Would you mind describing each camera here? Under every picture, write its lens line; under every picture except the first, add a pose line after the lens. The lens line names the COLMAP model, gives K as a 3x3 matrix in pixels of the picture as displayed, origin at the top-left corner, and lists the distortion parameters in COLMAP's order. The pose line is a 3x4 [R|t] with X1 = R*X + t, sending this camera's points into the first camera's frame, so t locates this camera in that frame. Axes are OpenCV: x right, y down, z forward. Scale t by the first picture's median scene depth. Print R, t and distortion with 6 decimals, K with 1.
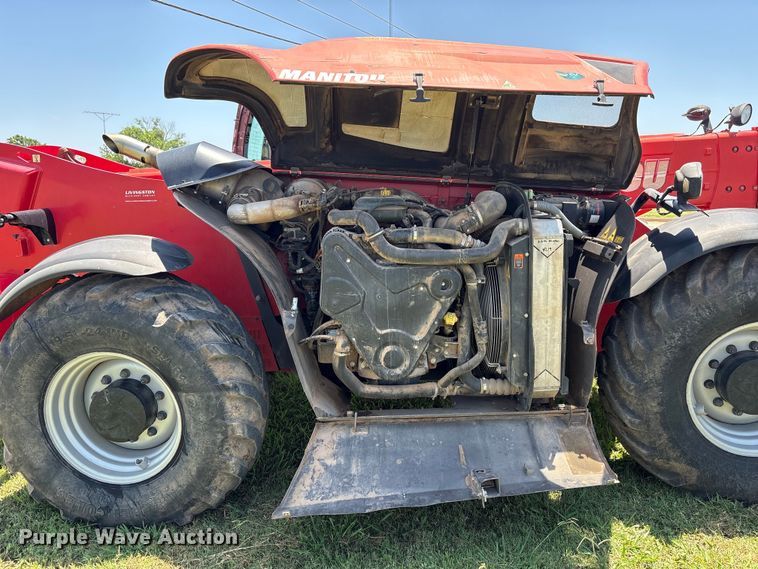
lens RADIAL K [[568.6, 0, 378.7], [0, 568.6, 285.8], [0, 0, 1]] dist [0.045784, -0.003838]
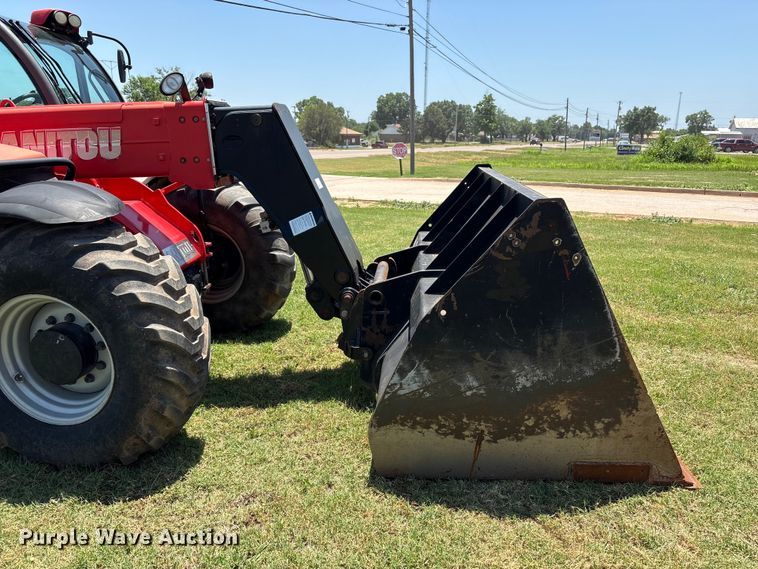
lens RADIAL K [[571.8, 0, 379.0], [0, 571.8, 287.1], [0, 0, 1]] dist [0.062381, -0.068360]
pose [[0.997130, 0.038750, -0.065044, 1.255124], [-0.033844, 0.996615, 0.074918, -0.044316], [0.067727, -0.072501, 0.995066, 0.029294]]
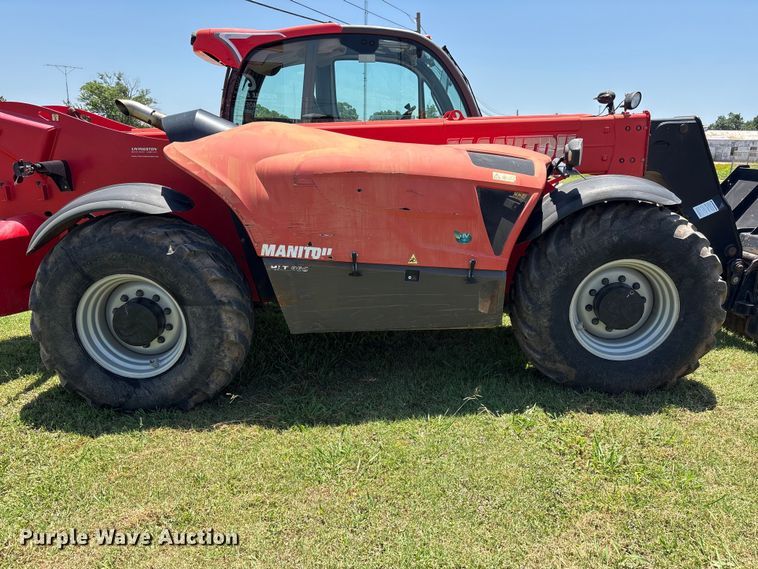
lens RADIAL K [[573.4, 0, 382.6], [0, 573.4, 288.5], [0, 0, 1]] dist [0.055068, -0.004357]
pose [[0.998380, 0.014975, 0.054893, 0.023956], [-0.018149, 0.998164, 0.057783, 0.058945], [-0.053927, -0.058686, 0.996819, -0.306305]]
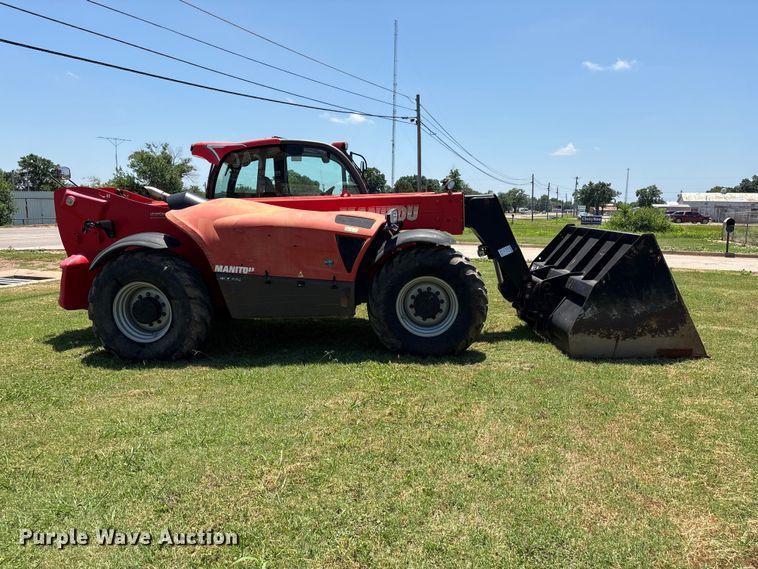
lens RADIAL K [[572.2, 0, 377.4], [0, 572.2, 288.3], [0, 0, 1]] dist [0.112479, -0.154245]
pose [[0.999595, 0.026949, -0.009119, 0.468305], [-0.027320, 0.998683, -0.043425, 0.204535], [0.007936, 0.043657, 0.999015, -1.247697]]
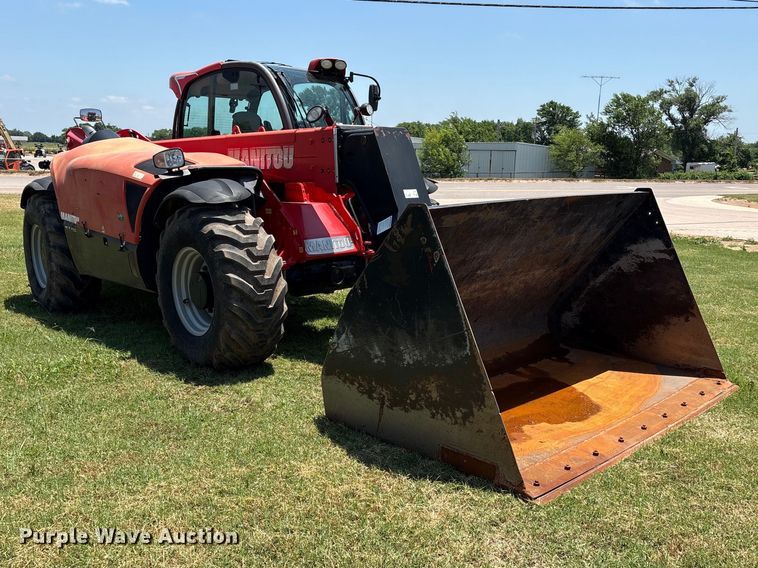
lens RADIAL K [[717.5, 0, 378.1], [0, 717.5, 285.8], [0, 0, 1]] dist [0.149268, -0.315150]
pose [[0.691090, 0.162083, -0.704360, 2.341638], [-0.164606, 0.984217, 0.064977, -0.046260], [0.703775, 0.071037, 0.706863, -0.056790]]
